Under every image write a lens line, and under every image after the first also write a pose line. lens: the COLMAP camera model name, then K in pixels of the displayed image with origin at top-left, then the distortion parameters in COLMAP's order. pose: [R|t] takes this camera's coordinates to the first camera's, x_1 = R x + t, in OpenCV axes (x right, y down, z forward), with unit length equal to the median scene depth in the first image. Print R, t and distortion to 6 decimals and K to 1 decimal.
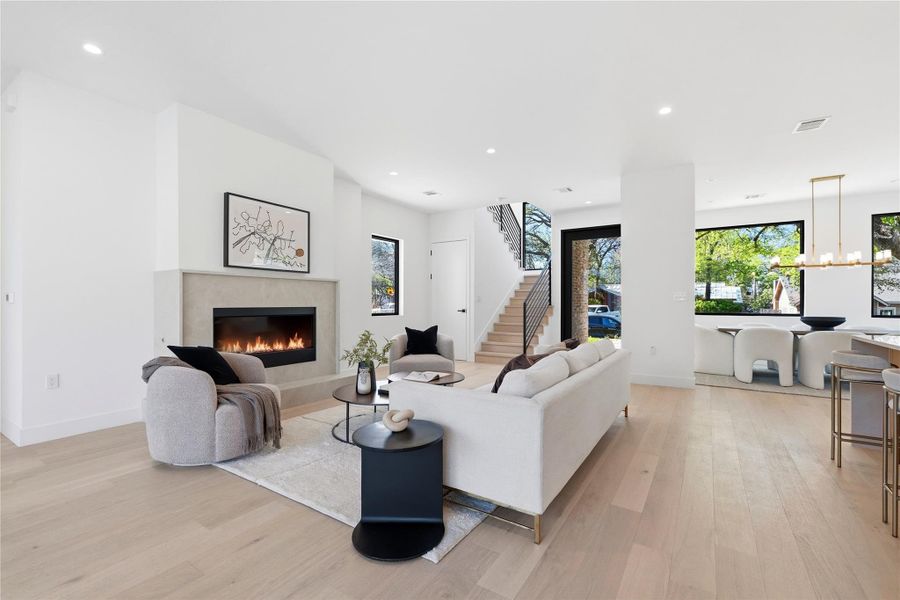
lens RADIAL K [[398.7, 0, 455.4], [0, 398.7, 299.1], [0, 0, 1]] dist [0.000890, 0.000871]
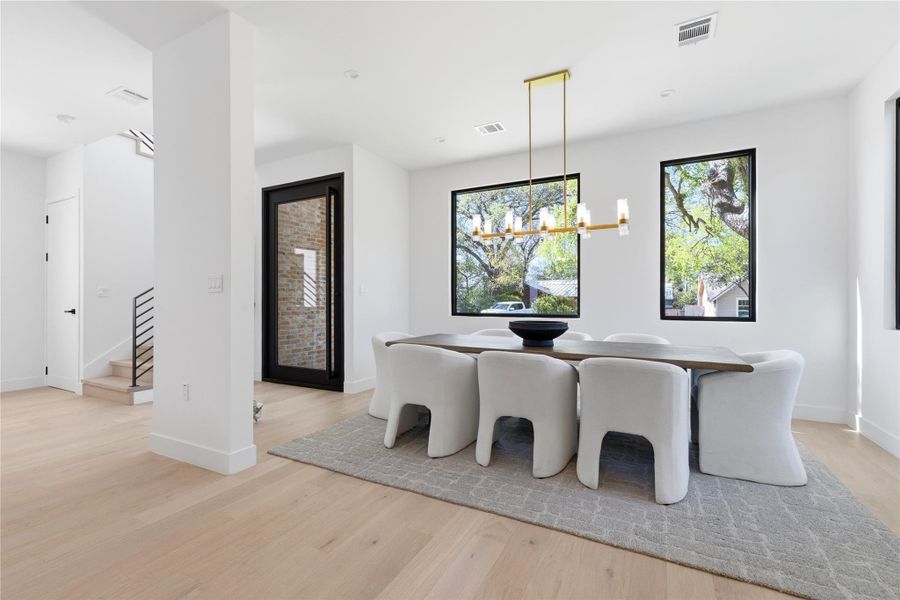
lens RADIAL K [[387.4, 0, 460.8], [0, 387.4, 299.5], [0, 0, 1]] dist [-0.005368, 0.000614]
pose [[0.996230, -0.002638, 0.086716, 0.907763], [0.001863, 0.999958, 0.009016, 0.009753], [-0.086736, -0.008820, 0.996192, 0.552284]]
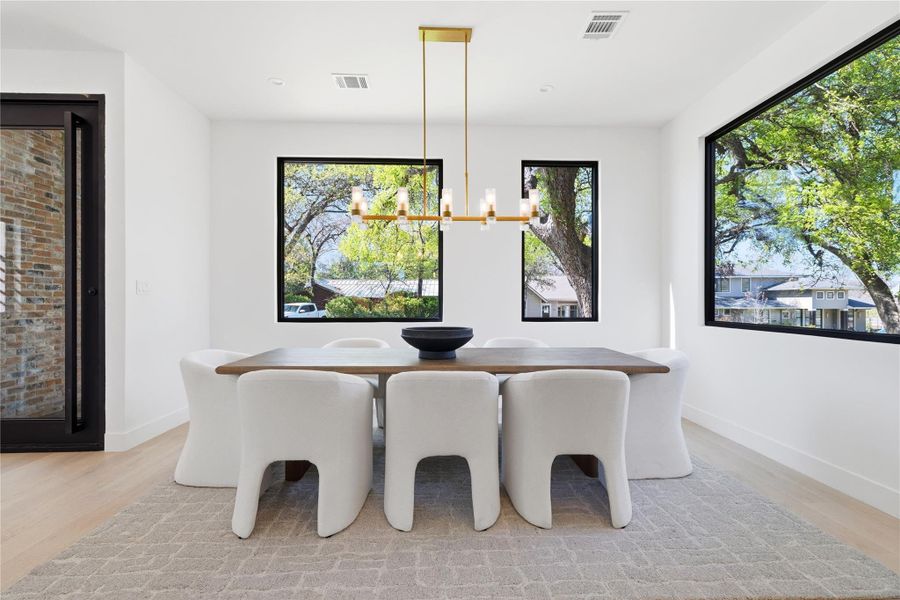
lens RADIAL K [[411.2, 0, 447.7], [0, 411.2, 299.5], [0, 0, 1]] dist [-0.000767, -0.000624]
pose [[0.832916, -0.000847, 0.553399, 0.795540], [-0.003178, 0.999975, 0.006314, 0.010198], [-0.553390, -0.007018, 0.832893, 0.712428]]
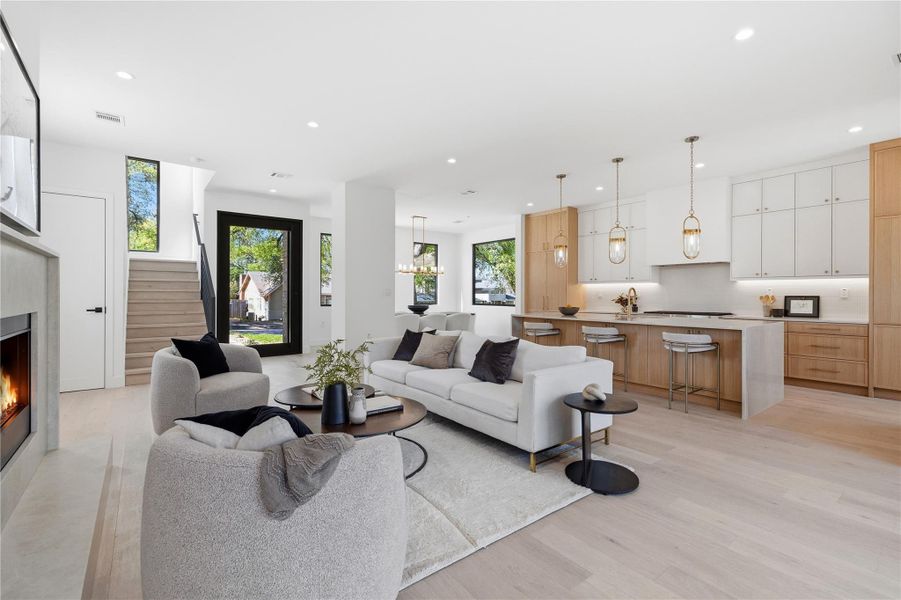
lens RADIAL K [[399.2, 0, 452.2], [0, 399.2, 297.6], [0, 0, 1]] dist [0.000890, 0.000871]
pose [[0.337331, -0.007031, 0.941360, -0.617294], [-0.011892, 0.999860, 0.011729, -0.007300], [-0.941311, -0.015152, 0.337200, 0.409375]]
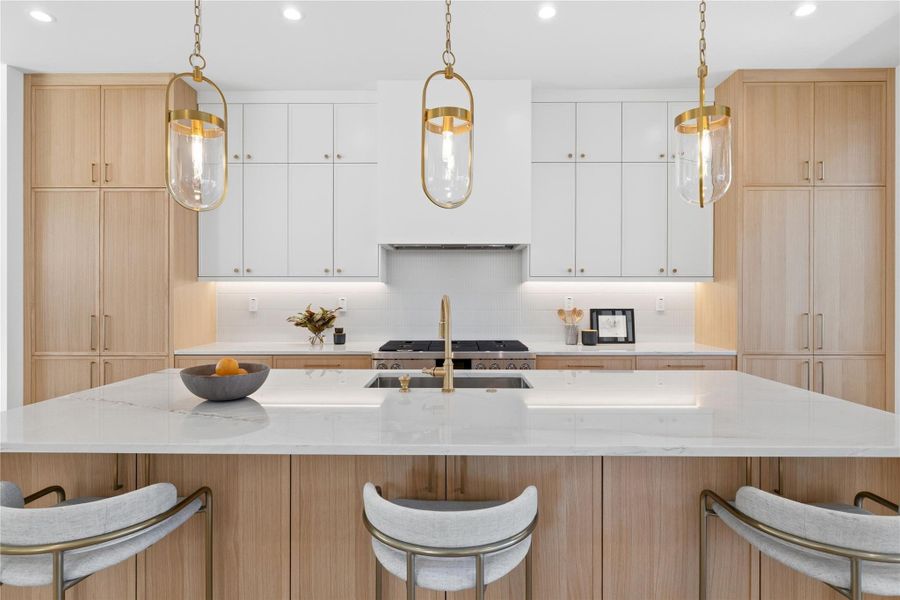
lens RADIAL K [[448.3, 0, 441.4], [0, 448.3, 301.2], [0, 0, 1]] dist [-0.007728, 0.002984]
pose [[-0.528625, -0.012859, 0.848758, 0.282642], [-0.010629, 0.999907, 0.008529, -0.027864], [-0.848789, -0.004513, -0.528712, 0.531093]]
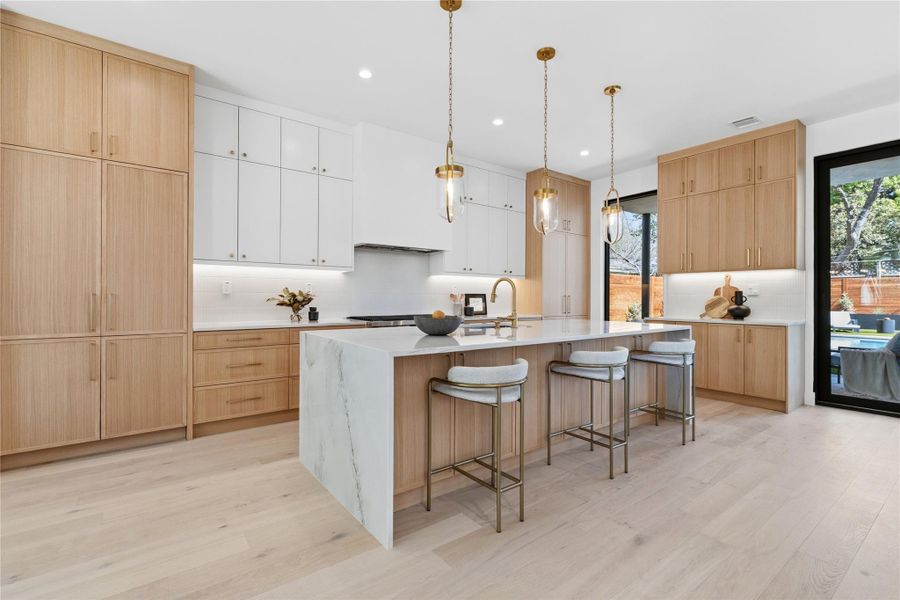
lens RADIAL K [[411.2, 0, 441.8], [0, 411.2, 298.6], [0, 0, 1]] dist [-0.000767, -0.000624]
pose [[-0.936105, -0.005429, 0.351678, 0.471399], [-0.008818, 0.999929, -0.008038, 0.013215], [-0.351609, -0.010626, -0.936087, 0.997342]]
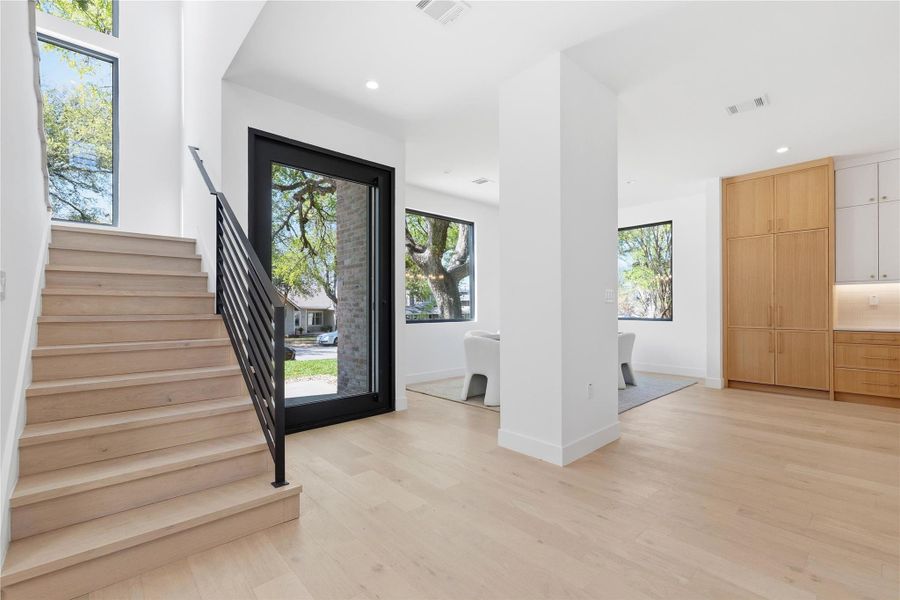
lens RADIAL K [[411.2, 0, 455.4], [0, 411.2, 304.2], [0, 0, 1]] dist [-0.000767, -0.000624]
pose [[0.259871, 0.007344, 0.965615, -0.143484], [-0.006816, 0.999960, -0.005771, 0.012474], [-0.965619, -0.005082, 0.259911, 1.154576]]
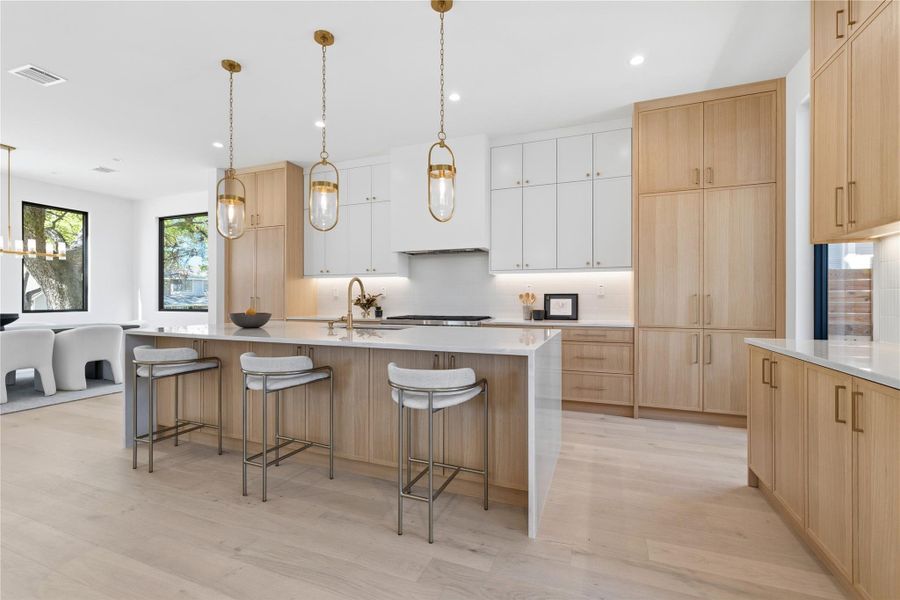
lens RADIAL K [[385.4, 0, 451.7], [0, 385.4, 300.6], [0, 0, 1]] dist [-0.002075, 0.000010]
pose [[-0.200012, -0.005252, 0.979779, -0.035134], [-0.011687, 0.999927, 0.002975, 0.005522], [-0.979724, -0.010856, -0.200058, 0.284183]]
